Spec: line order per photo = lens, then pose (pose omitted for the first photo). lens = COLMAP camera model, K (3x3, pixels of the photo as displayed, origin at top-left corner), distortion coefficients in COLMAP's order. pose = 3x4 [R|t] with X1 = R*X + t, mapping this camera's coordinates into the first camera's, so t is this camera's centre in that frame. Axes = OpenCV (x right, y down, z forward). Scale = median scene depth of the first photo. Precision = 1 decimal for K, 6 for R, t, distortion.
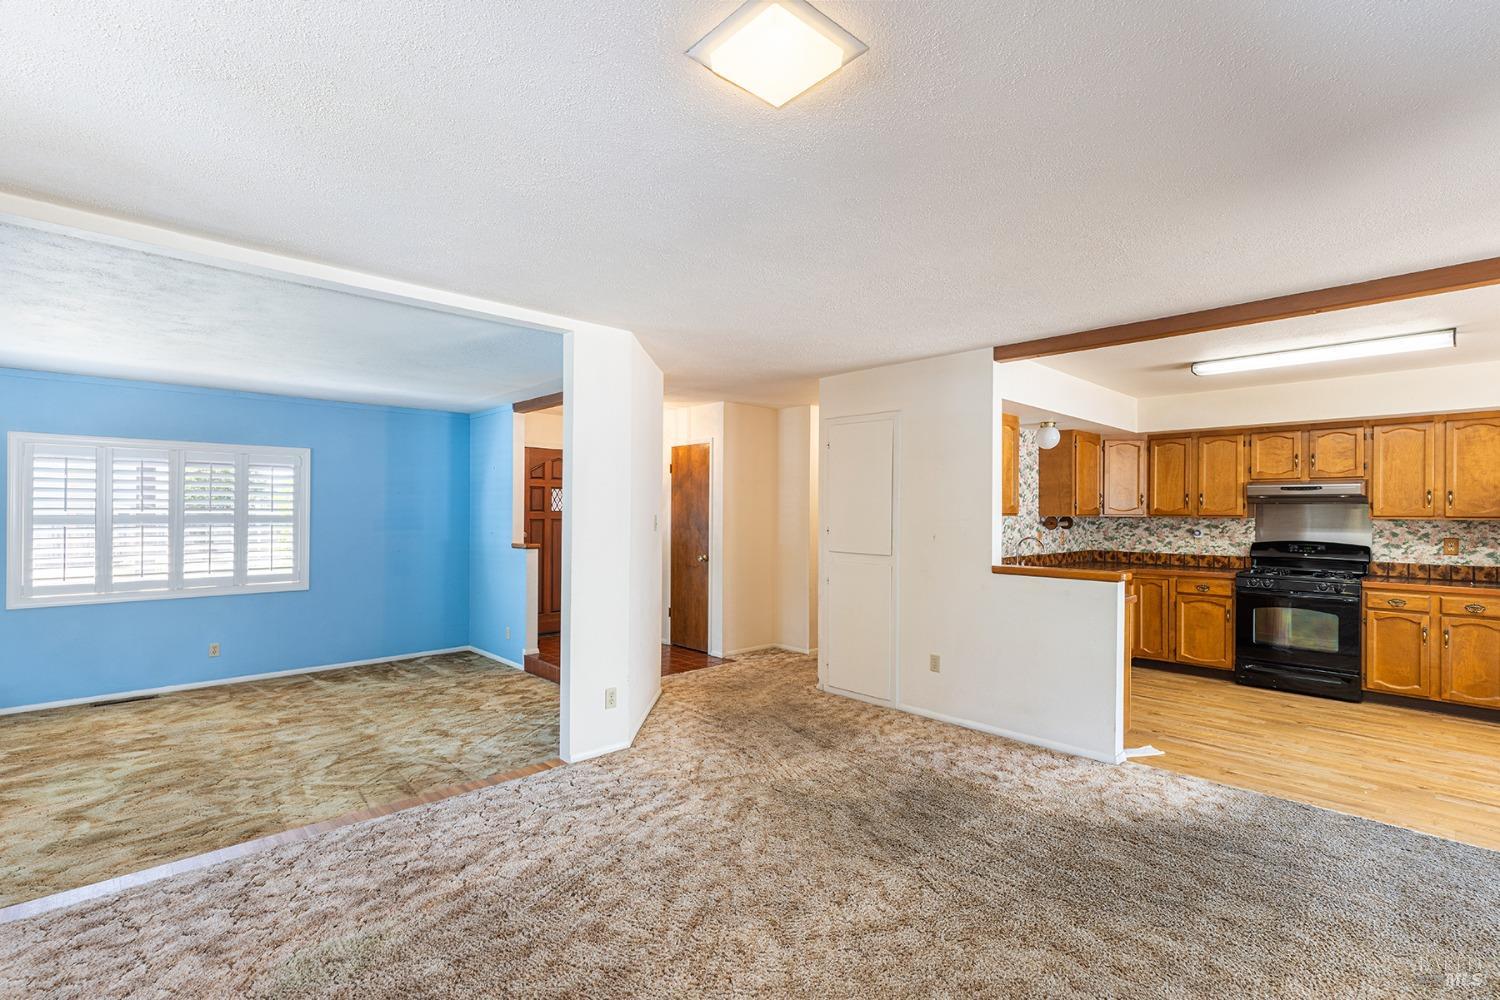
lens RADIAL K [[682.9, 0, 754.9], [0, 682.9, 510.5], [0, 0, 1]] dist [0.010094, -0.000820]
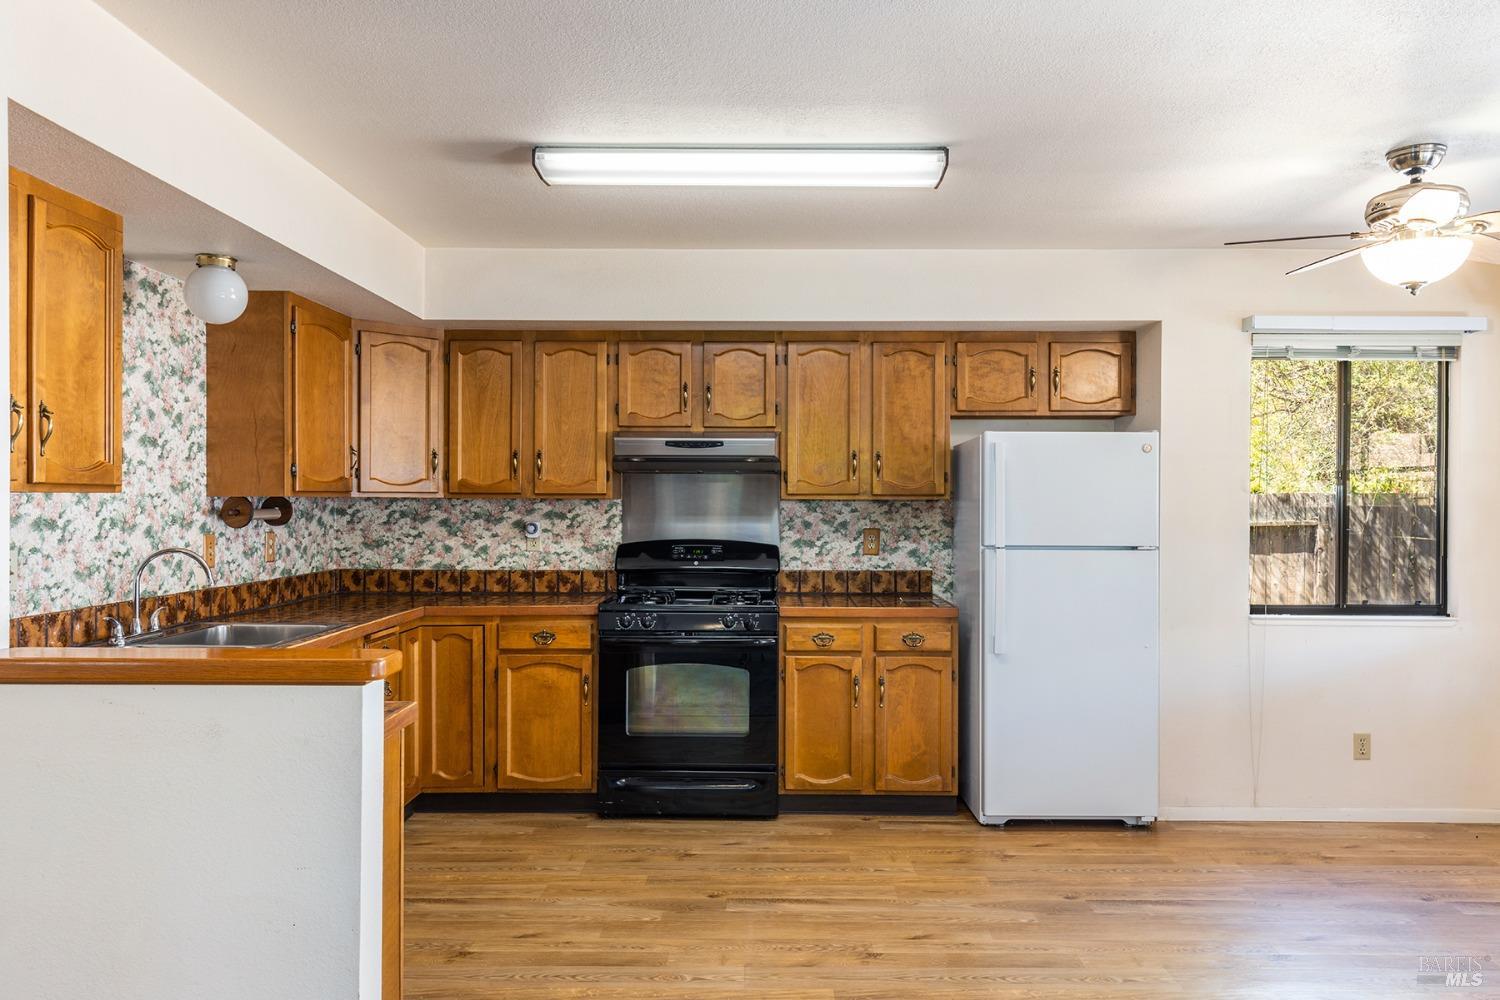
lens RADIAL K [[1040.7, 0, 756.5], [0, 1040.7, 504.8], [0, 0, 1]] dist [-0.000414, -0.001163]
pose [[0.689046, -0.004381, 0.724704, 0.205523], [-0.000870, 0.999976, 0.006873, 0.010036], [-0.724717, -0.005366, 0.689026, 0.357816]]
